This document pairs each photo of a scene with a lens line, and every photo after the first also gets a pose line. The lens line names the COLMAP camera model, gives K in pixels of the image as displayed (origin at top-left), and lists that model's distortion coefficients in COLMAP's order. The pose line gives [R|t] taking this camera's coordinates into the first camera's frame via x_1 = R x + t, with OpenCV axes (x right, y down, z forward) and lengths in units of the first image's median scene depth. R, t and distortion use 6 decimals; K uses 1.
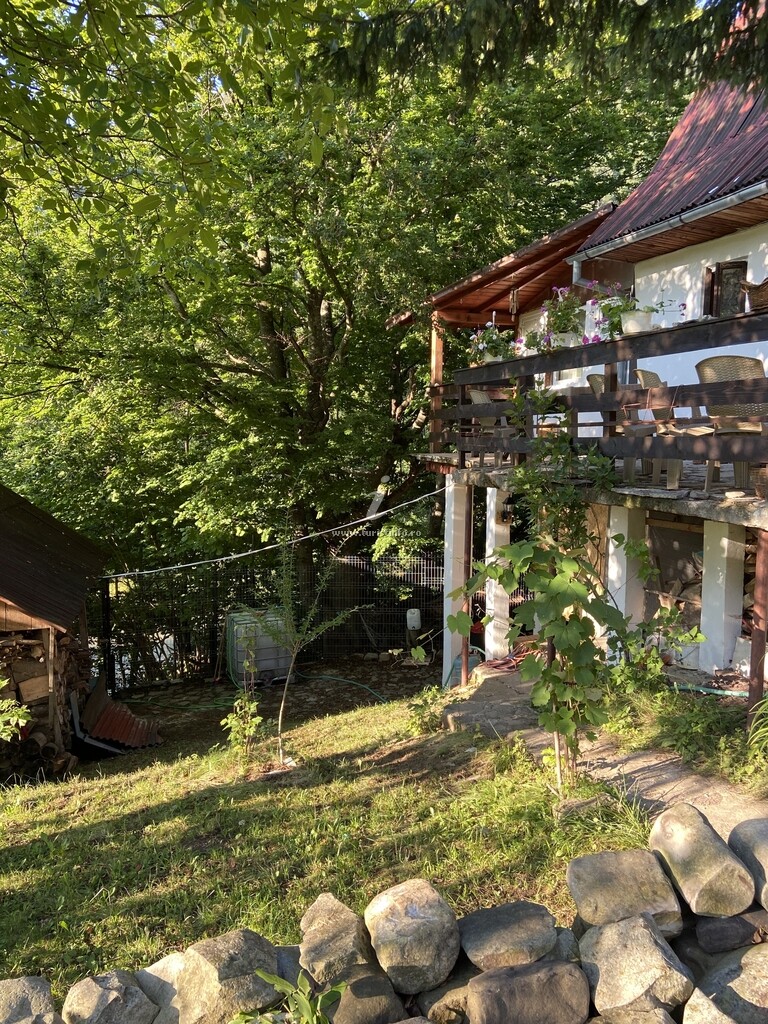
lens RADIAL K [[796.9, 0, 346.7], [0, 796.9, 516.9], [0, 0, 1]] dist [0.116570, -0.131161]
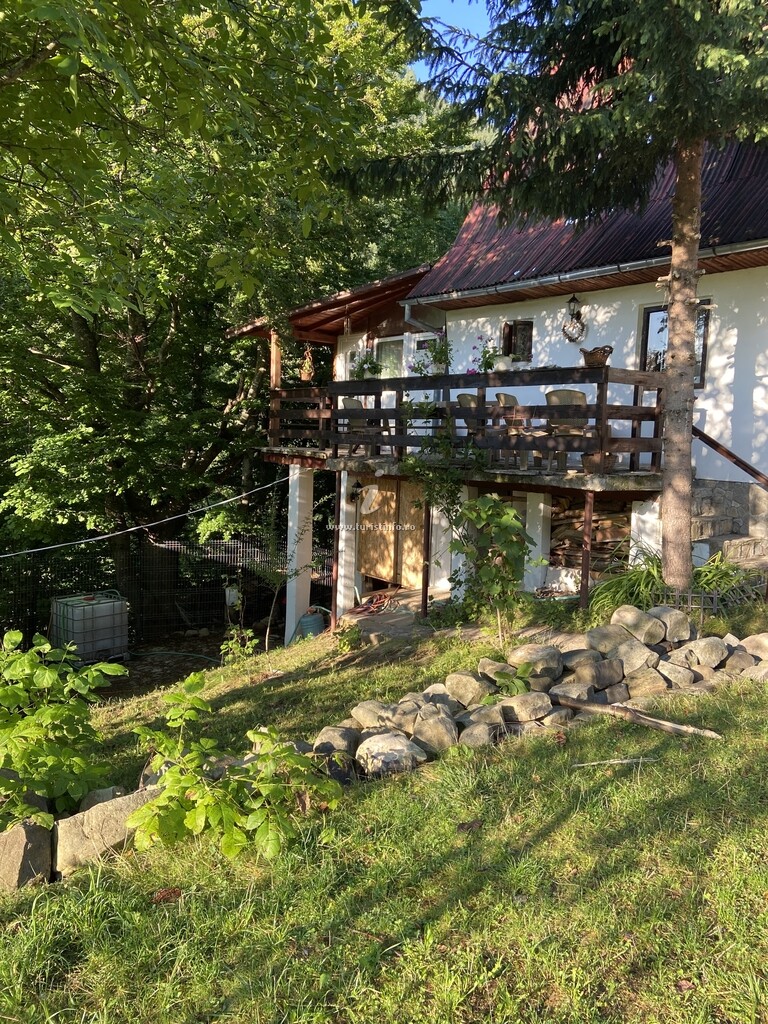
lens RADIAL K [[795.0, 0, 387.2], [0, 795.0, 505.9], [0, 0, 1]] dist [0.099572, -0.003202]
pose [[0.918958, -0.007172, 0.394291, -0.305245], [0.012177, 0.999874, -0.010193, 0.031735], [-0.394168, 0.014168, 0.918929, -0.216173]]
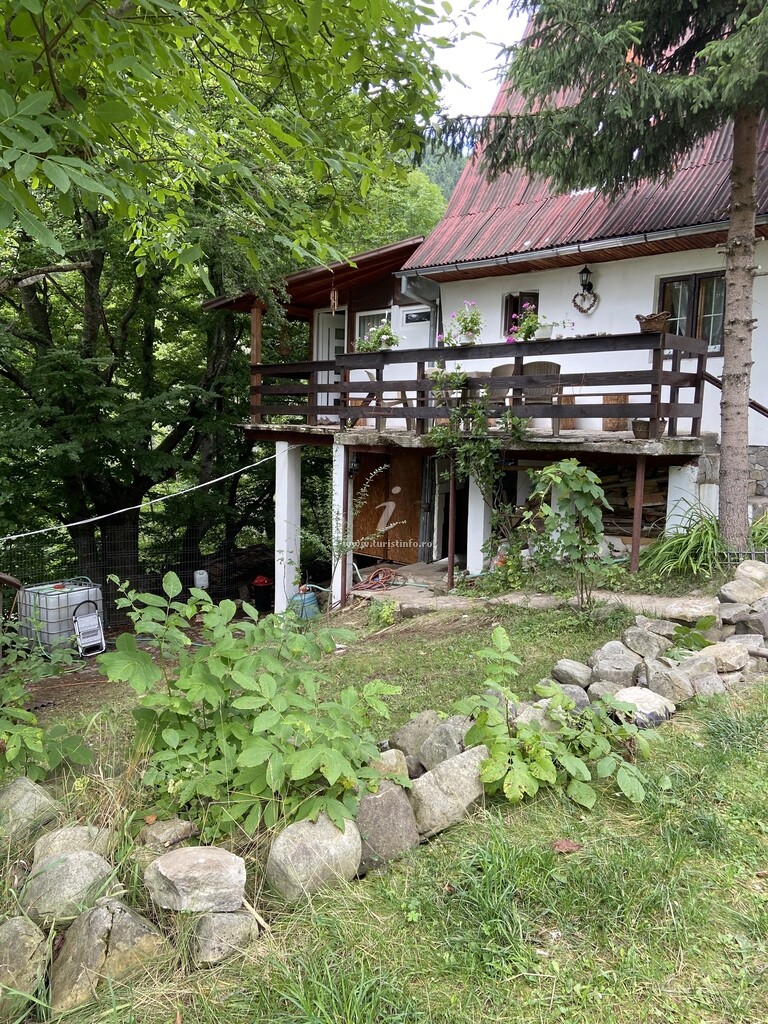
lens RADIAL K [[795.0, 0, 387.2], [0, 795.0, 505.9], [0, 0, 1]] dist [0.099572, -0.003202]
pose [[0.862951, -0.041290, 0.503598, -0.469329], [0.037973, 0.999137, 0.016851, 0.039065], [-0.503859, 0.004581, 0.863774, -0.124322]]
